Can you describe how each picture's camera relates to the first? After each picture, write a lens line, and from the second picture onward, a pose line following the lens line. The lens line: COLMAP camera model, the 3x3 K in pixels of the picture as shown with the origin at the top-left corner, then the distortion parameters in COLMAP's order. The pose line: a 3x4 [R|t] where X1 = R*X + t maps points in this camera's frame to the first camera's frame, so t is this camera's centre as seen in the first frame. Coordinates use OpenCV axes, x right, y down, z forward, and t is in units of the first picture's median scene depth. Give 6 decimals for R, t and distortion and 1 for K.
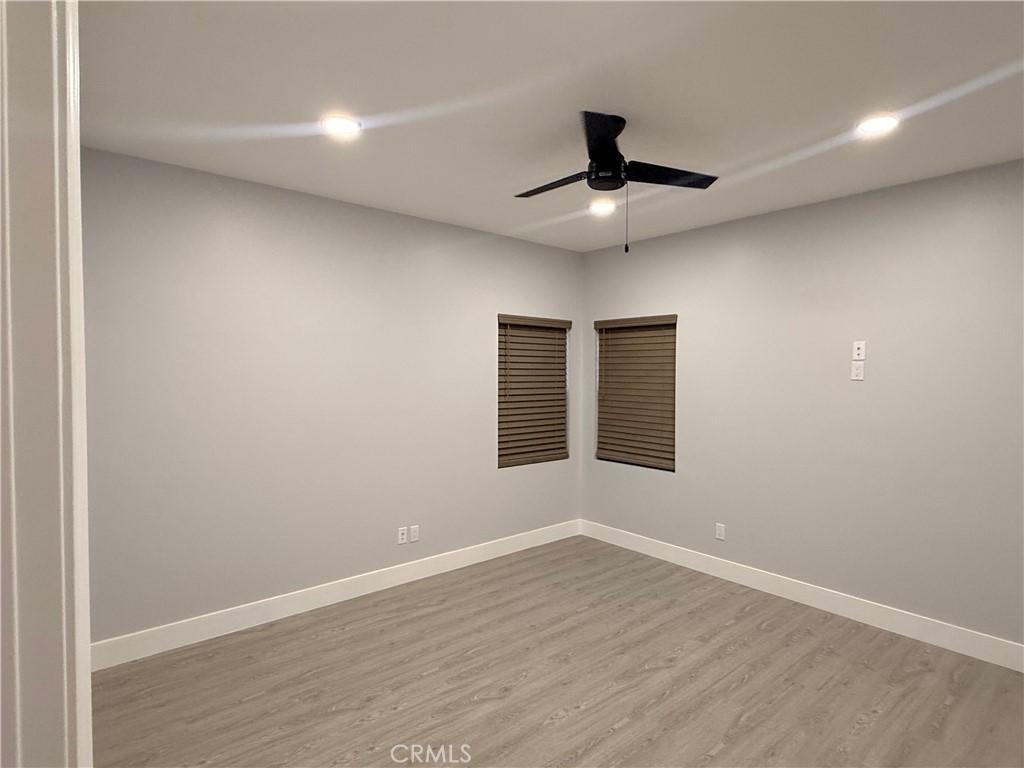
lens RADIAL K [[541.9, 0, 513.6], [0, 541.9, 383.6], [0, 0, 1]] dist [-0.002598, -0.000222]
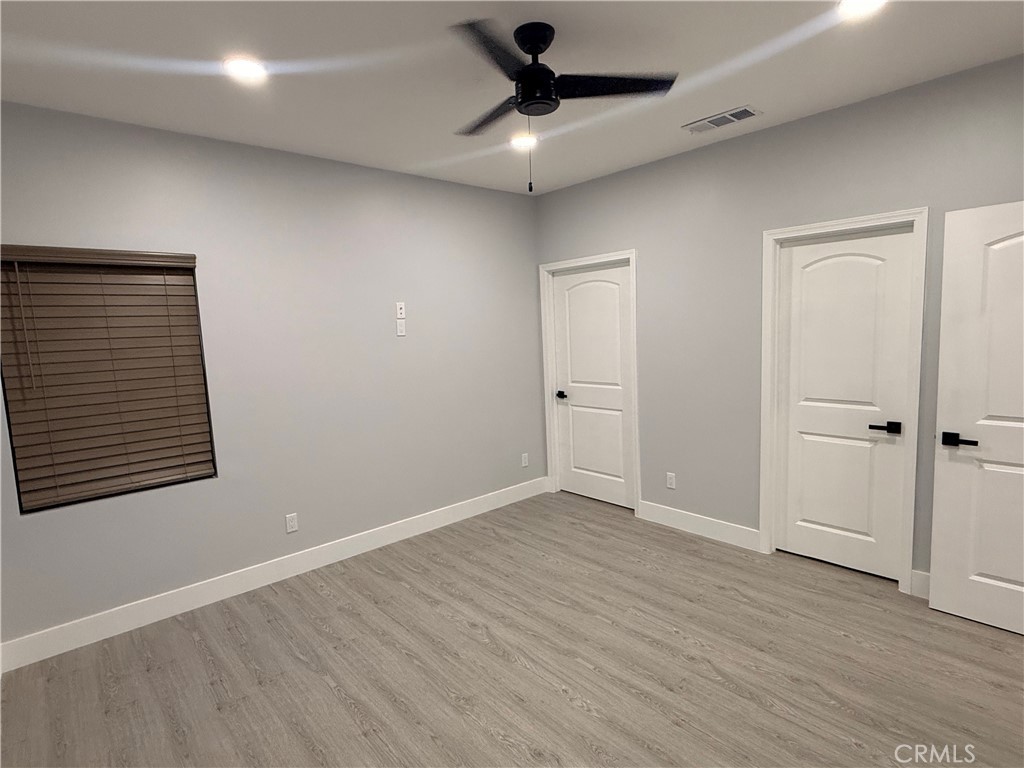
lens RADIAL K [[541.9, 0, 513.5], [0, 541.9, 385.1], [0, 0, 1]] dist [-0.002598, -0.000222]
pose [[-0.031235, -0.114064, 0.992982, -0.541997], [0.063445, 0.991237, 0.115859, -0.020920], [-0.997496, 0.066619, -0.023725, 0.796013]]
